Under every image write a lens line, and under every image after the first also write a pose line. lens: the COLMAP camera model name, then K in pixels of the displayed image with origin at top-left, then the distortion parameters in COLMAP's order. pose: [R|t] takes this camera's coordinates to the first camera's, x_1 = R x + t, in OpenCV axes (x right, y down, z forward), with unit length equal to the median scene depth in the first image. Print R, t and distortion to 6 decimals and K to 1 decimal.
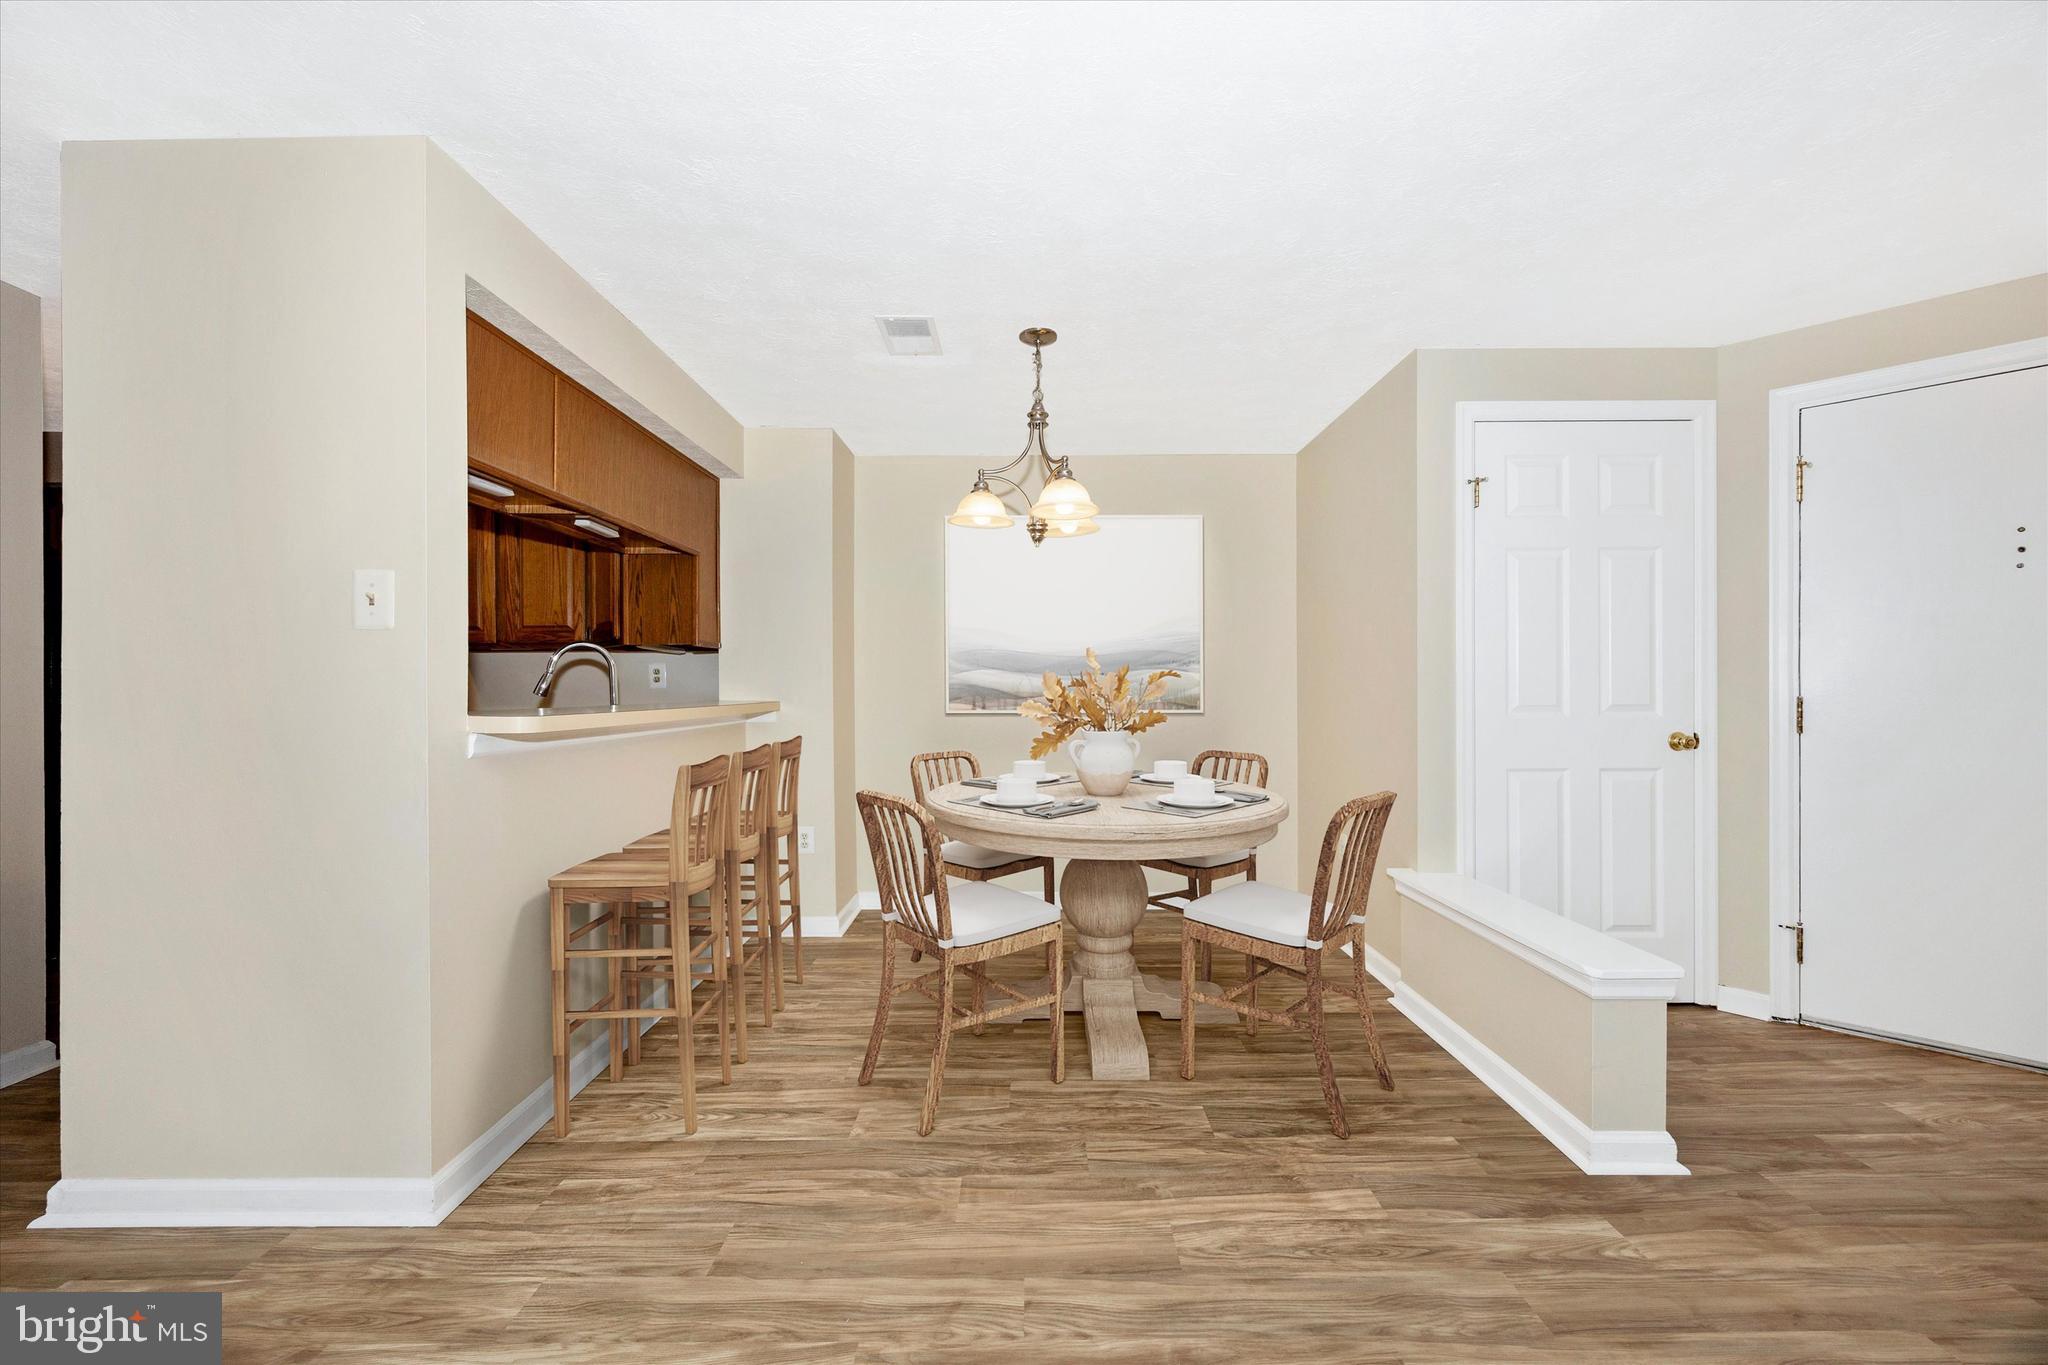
lens RADIAL K [[785.3, 0, 1035.3], [0, 785.3, 695.0], [0, 0, 1]] dist [0.000799, -0.000272]
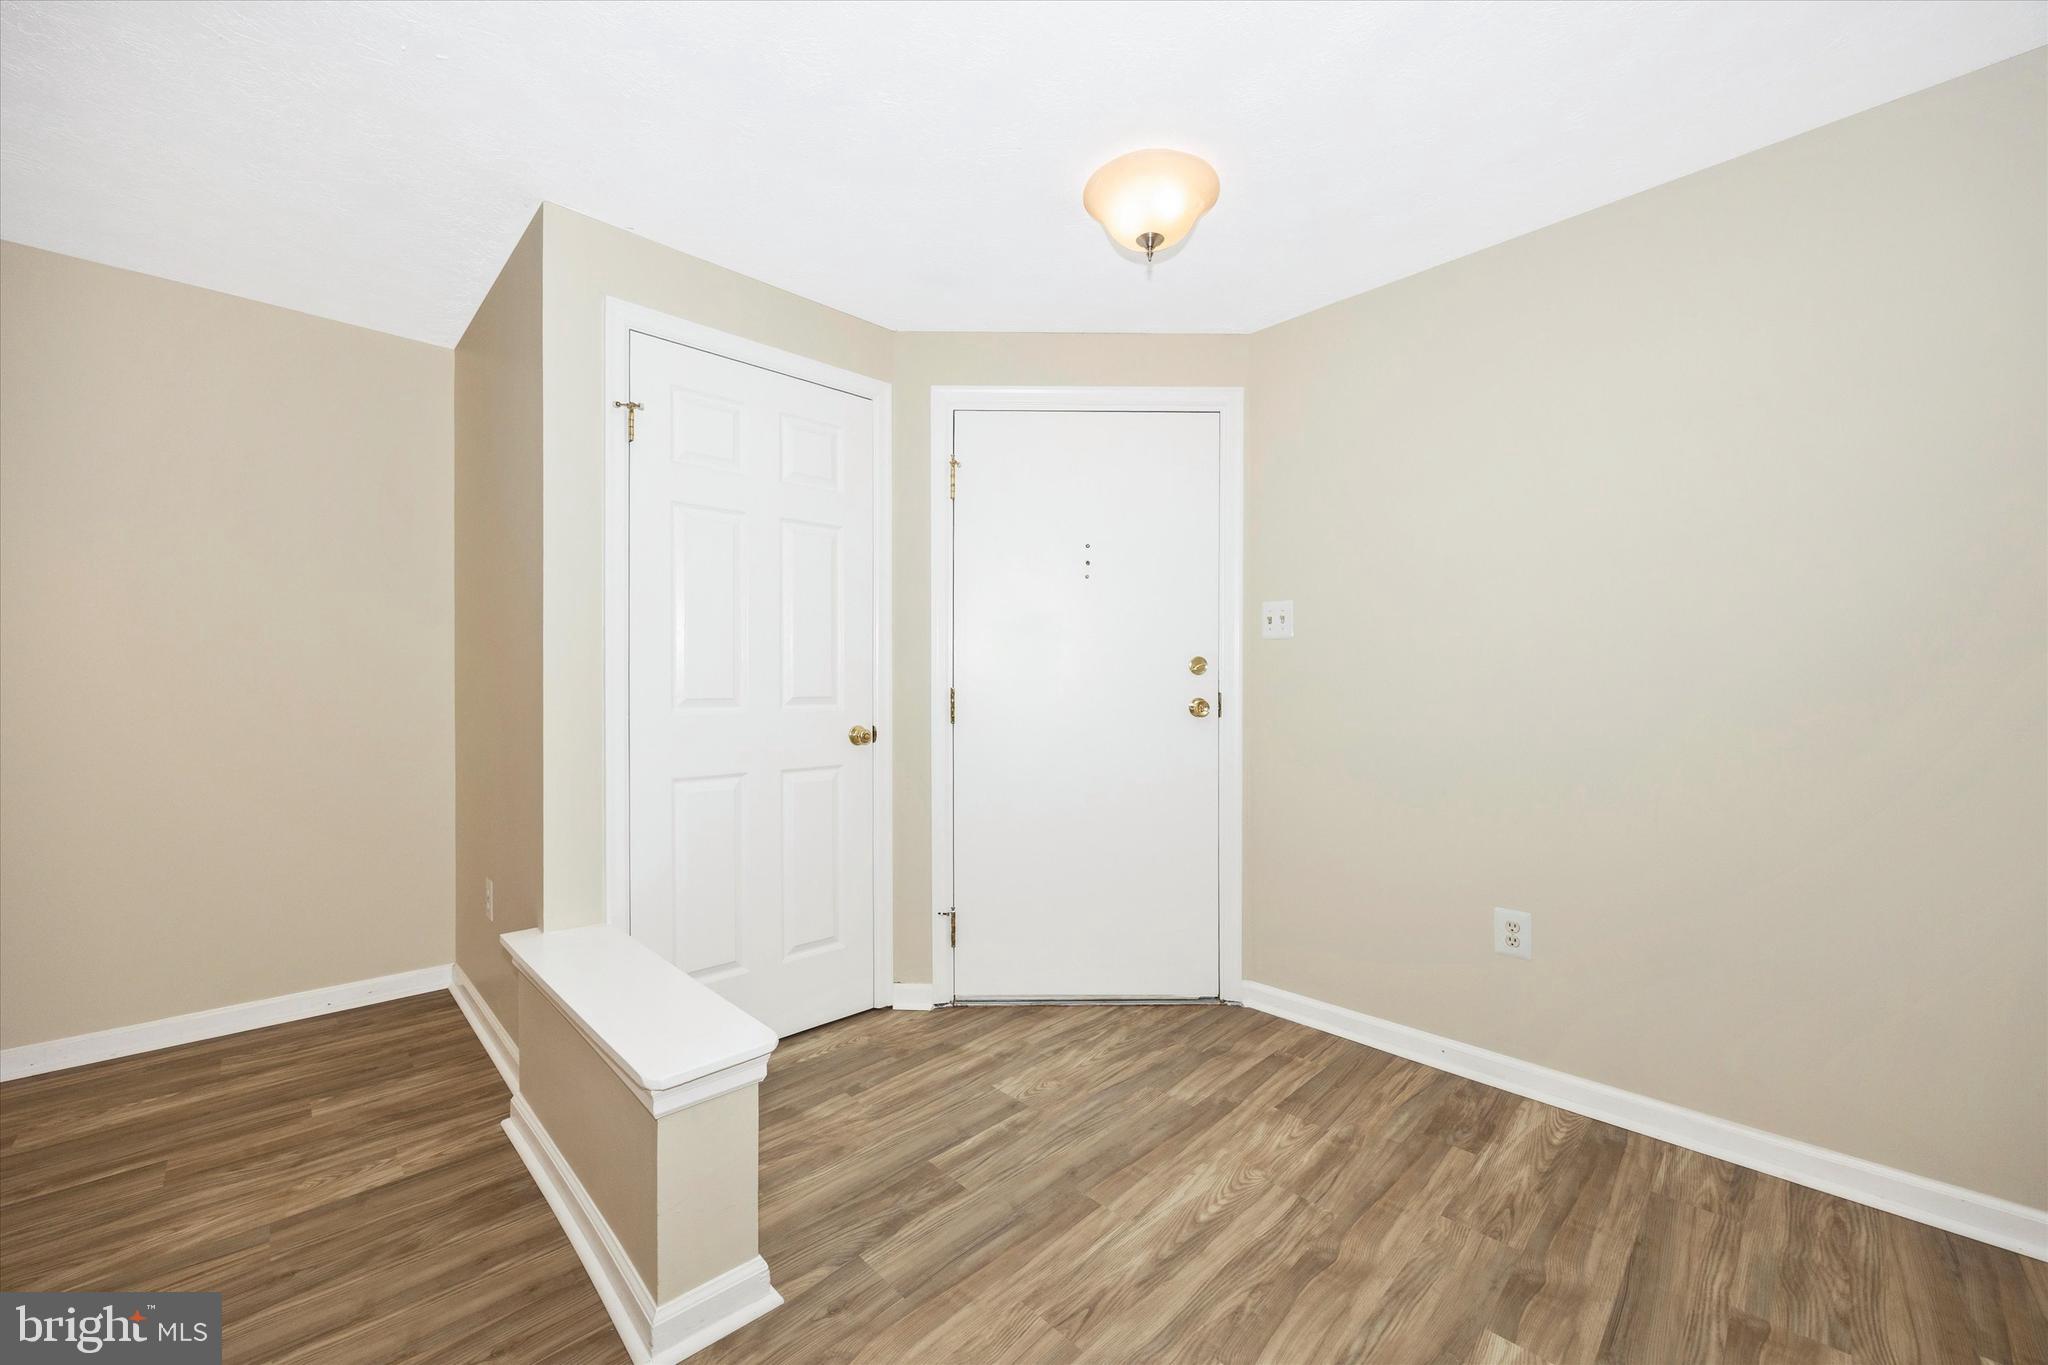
lens RADIAL K [[787.3, 0, 1033.3], [0, 787.3, 677.4], [0, 0, 1]] dist [-0.012076, -0.000118]
pose [[0.711598, 0.013898, 0.702450, 0.411842], [-0.002332, 0.999846, -0.017420, 0.007070], [-0.702583, 0.010758, 0.711520, 0.244713]]
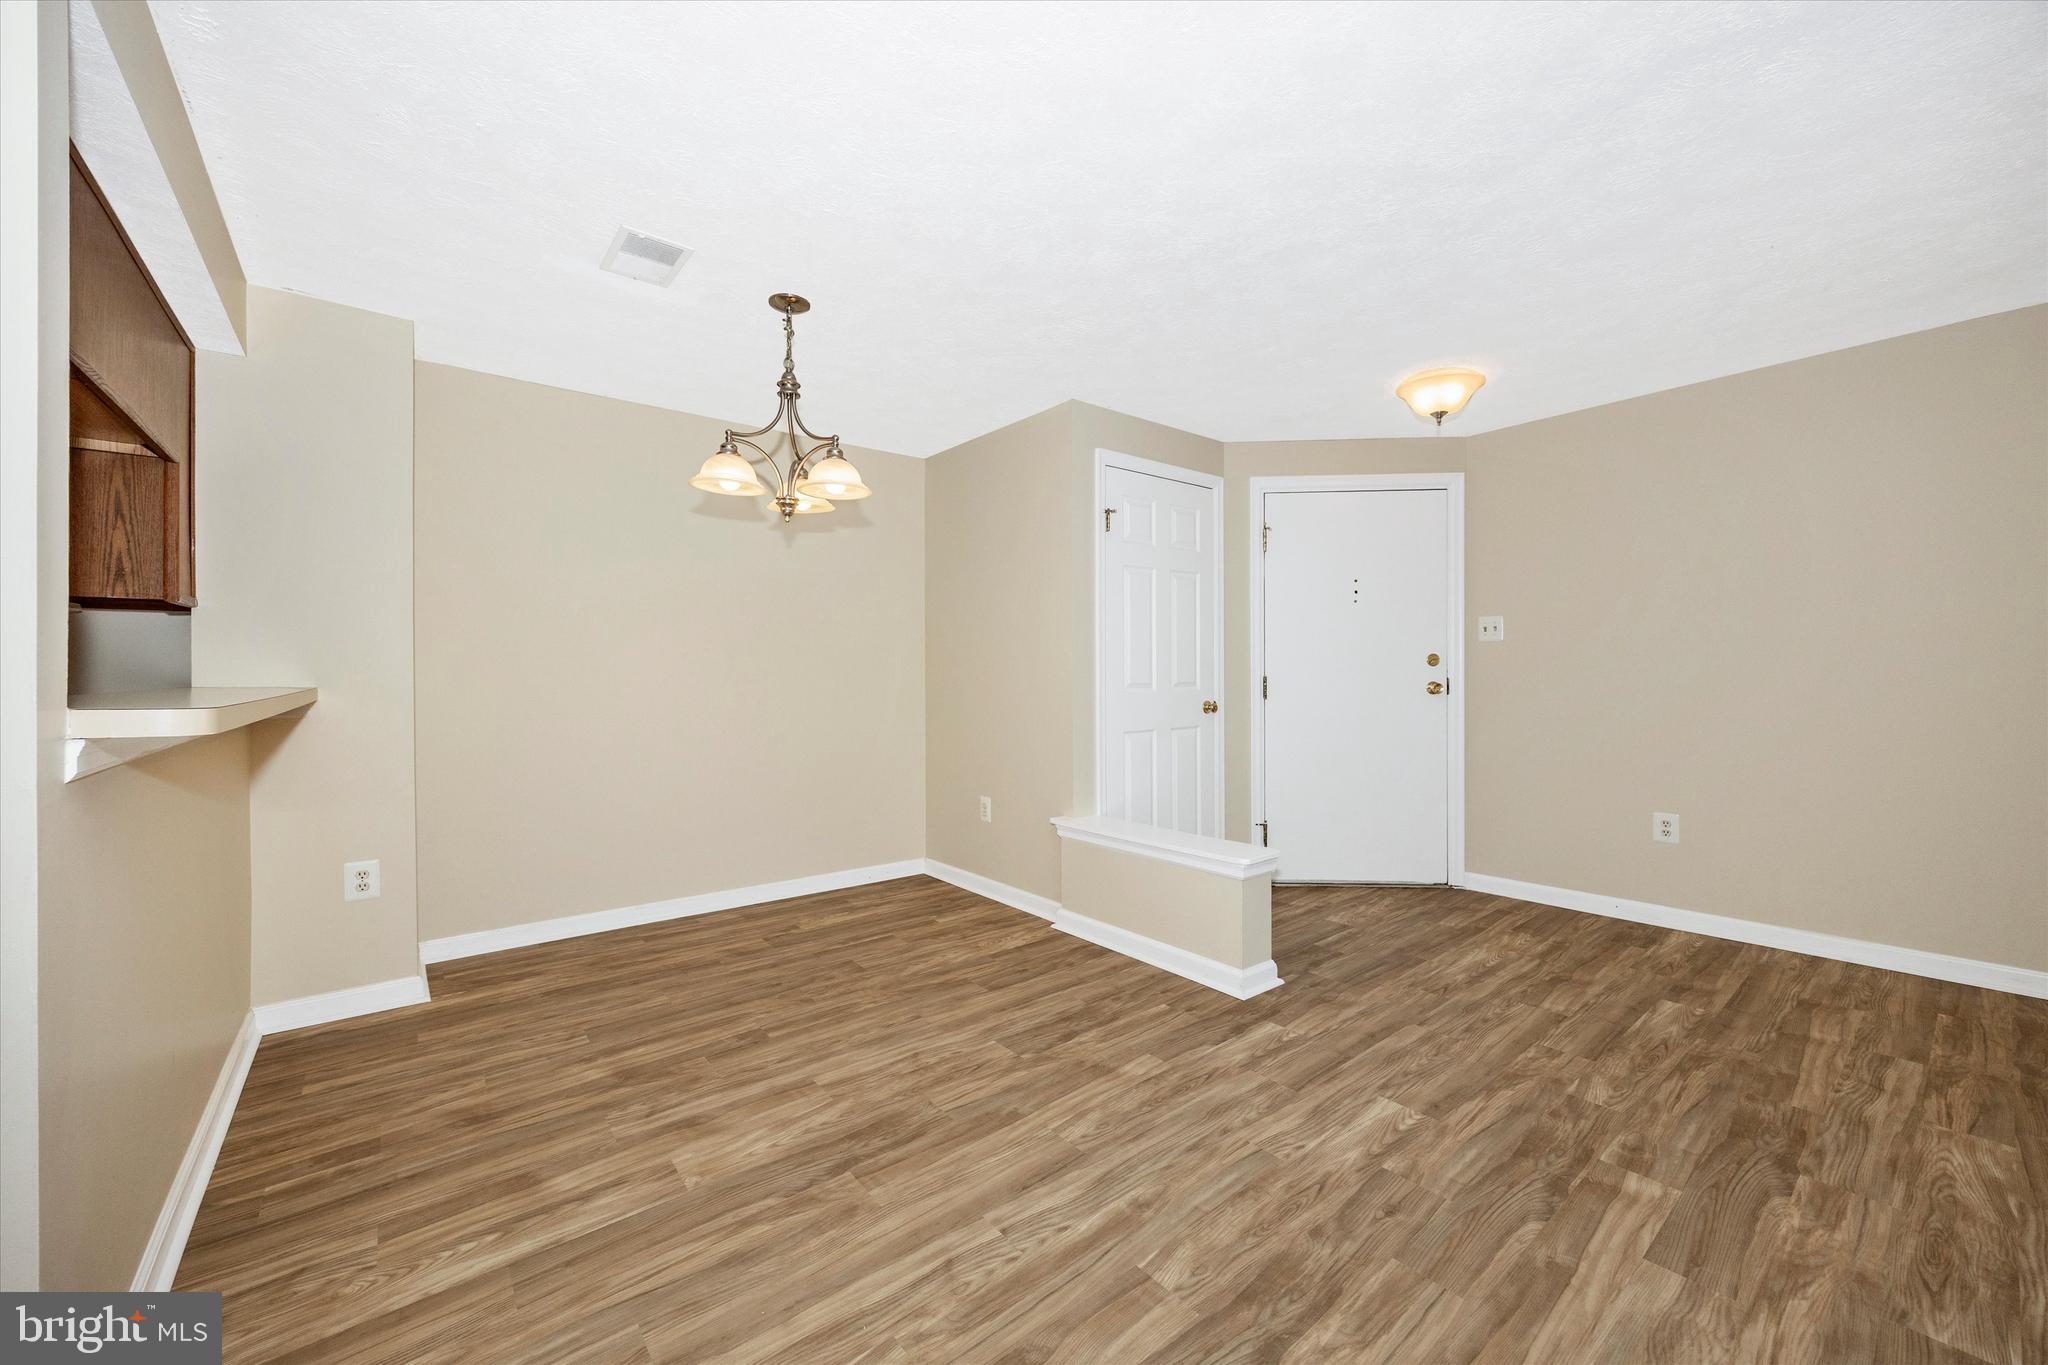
lens RADIAL K [[792.5, 0, 1039.1], [0, 792.5, 674.3], [0, 0, 1]] dist [0.001805, 0.000231]
pose [[0.775500, -0.000715, 0.631347, -0.472963], [0.005235, 0.999972, -0.005298, 0.004808], [-0.631326, 0.007414, 0.775482, 0.076351]]
